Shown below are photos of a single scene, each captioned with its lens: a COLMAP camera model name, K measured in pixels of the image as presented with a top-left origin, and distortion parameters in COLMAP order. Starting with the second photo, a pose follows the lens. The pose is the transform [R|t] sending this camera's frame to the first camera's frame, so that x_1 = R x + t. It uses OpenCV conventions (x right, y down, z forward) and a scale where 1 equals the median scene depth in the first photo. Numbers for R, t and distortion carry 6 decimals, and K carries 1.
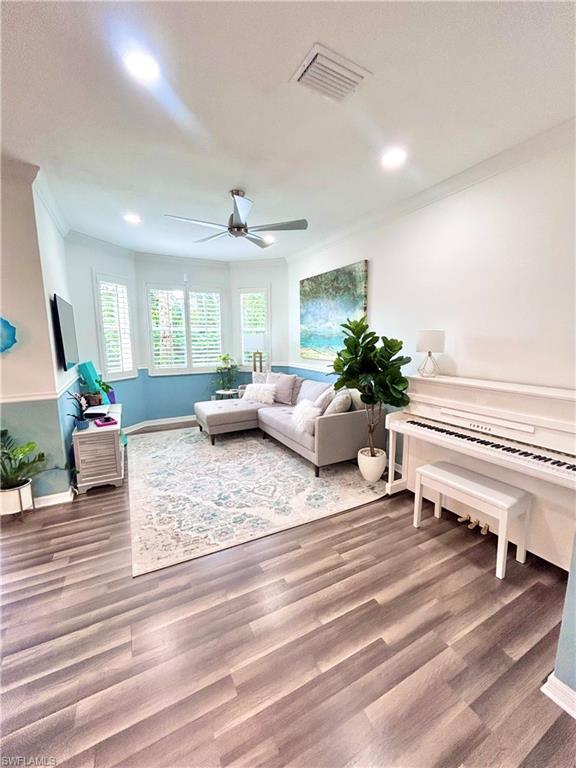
lens RADIAL K [[310.6, 0, 289.1], [0, 310.6, 381.8], [0, 0, 1]] dist [-0.004235, 0.001349]
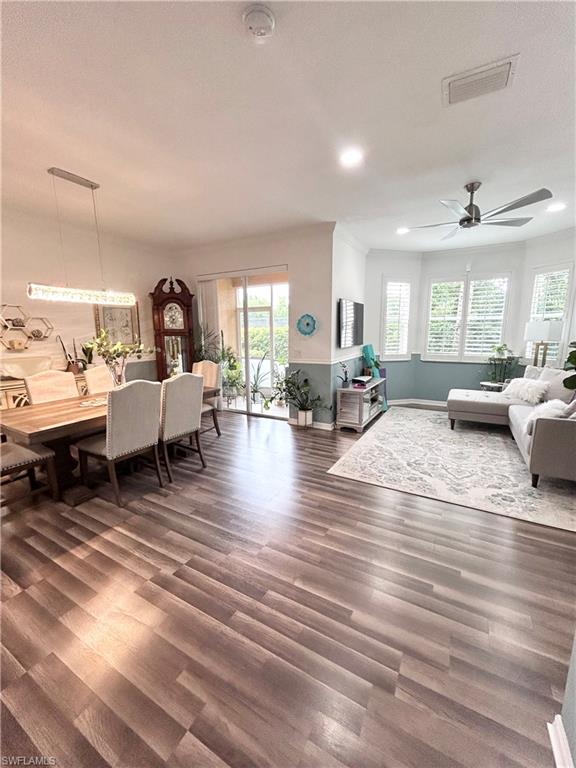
lens RADIAL K [[310.6, 0, 288.0], [0, 310.6, 382.5], [0, 0, 1]] dist [-0.004235, 0.001349]
pose [[0.533588, 0.139648, -0.834136, 0.405467], [-0.114541, 0.989119, 0.092325, 0.019504], [0.837952, 0.046279, 0.543778, -0.048768]]
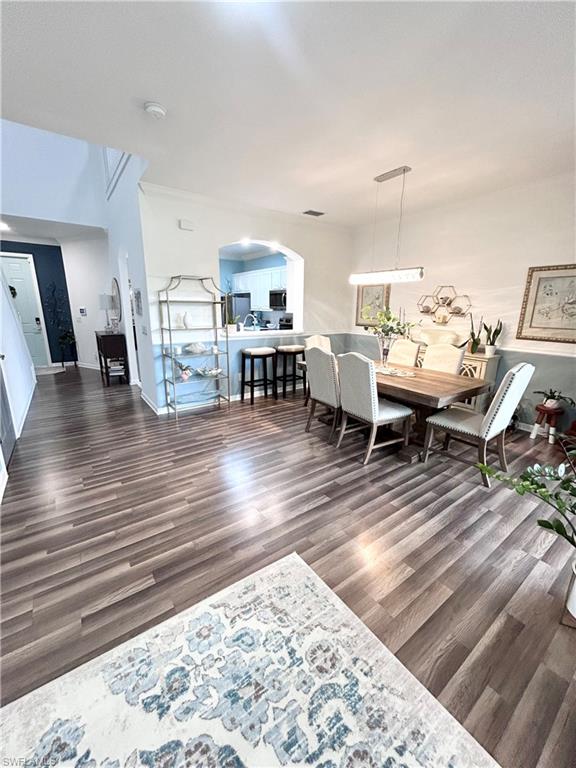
lens RADIAL K [[310.6, 0, 287.7], [0, 310.6, 380.6], [0, 0, 1]] dist [-0.004235, 0.001349]
pose [[-0.991077, 0.024897, -0.130945, -0.218038], [-0.025244, 0.929561, 0.367804, -0.132598], [0.130879, 0.367828, -0.920637, 1.001673]]
